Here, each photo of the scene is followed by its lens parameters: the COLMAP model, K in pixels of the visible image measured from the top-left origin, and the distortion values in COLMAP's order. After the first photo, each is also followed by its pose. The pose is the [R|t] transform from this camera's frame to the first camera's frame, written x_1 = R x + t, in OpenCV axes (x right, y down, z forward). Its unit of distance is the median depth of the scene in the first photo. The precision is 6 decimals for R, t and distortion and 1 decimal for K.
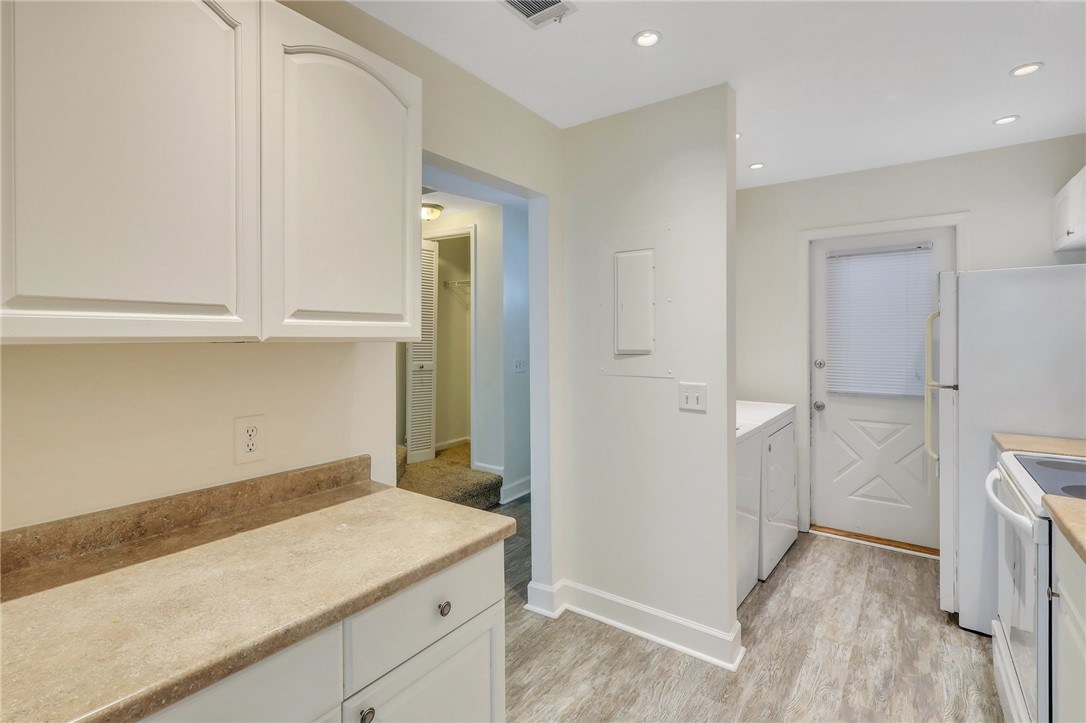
lens RADIAL K [[514.3, 0, 541.6], [0, 514.3, 340.8], [0, 0, 1]] dist [0.003999, 0.000135]
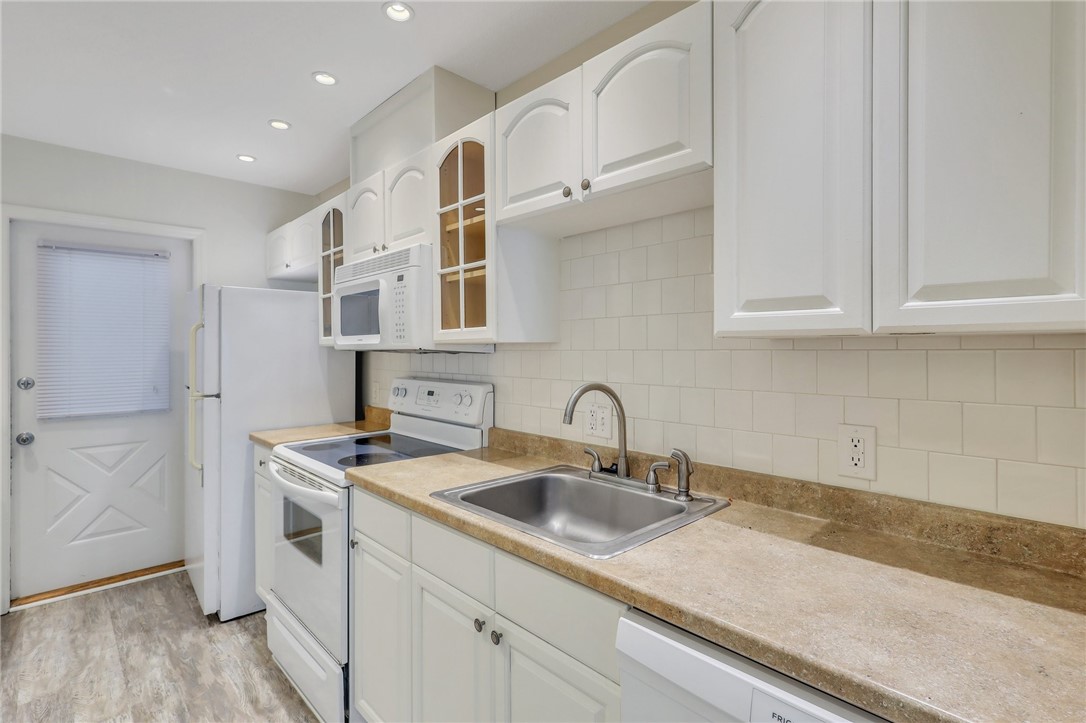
lens RADIAL K [[514.3, 0, 539.9], [0, 514.3, 350.3], [0, 0, 1]] dist [0.003999, 0.000135]
pose [[0.175594, -0.003131, 0.984458, -0.122216], [0.009592, 0.999953, 0.001470, 0.002681], [-0.984416, 0.009185, 0.175616, 0.180904]]
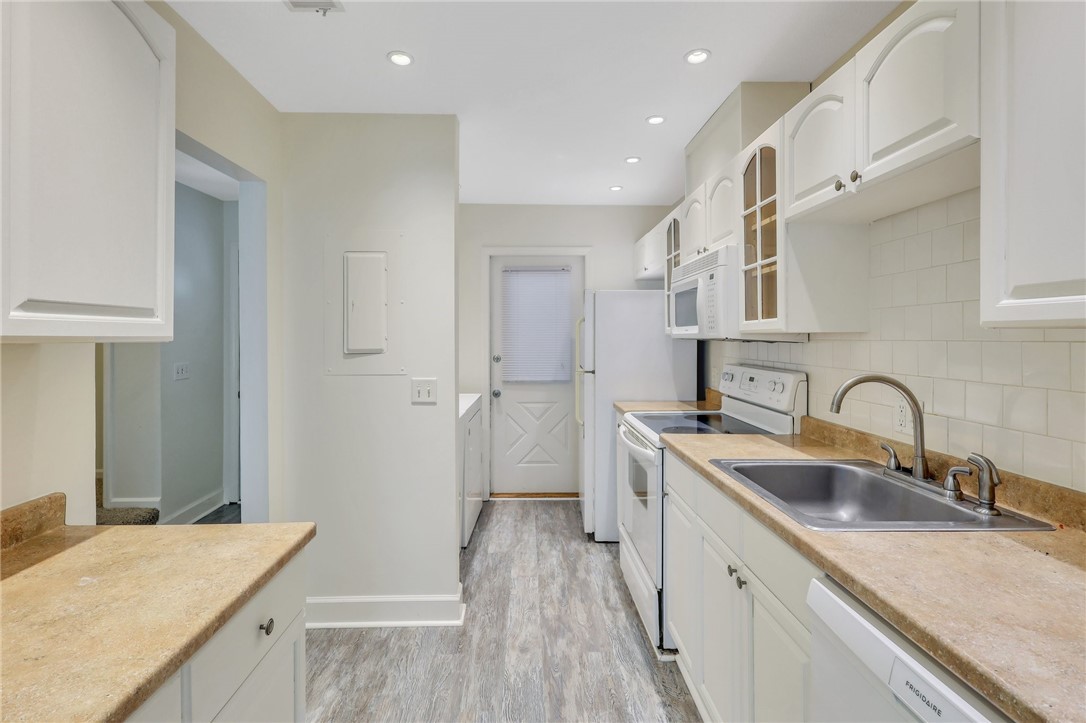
lens RADIAL K [[514.3, 0, 542.6], [0, 514.3, 340.8], [0, 0, 1]] dist [0.003999, 0.000135]
pose [[0.786919, -0.005262, 0.617034, -0.184265], [0.004778, 0.999986, 0.002436, 0.000592], [-0.617038, 0.001031, 0.786933, -0.021718]]
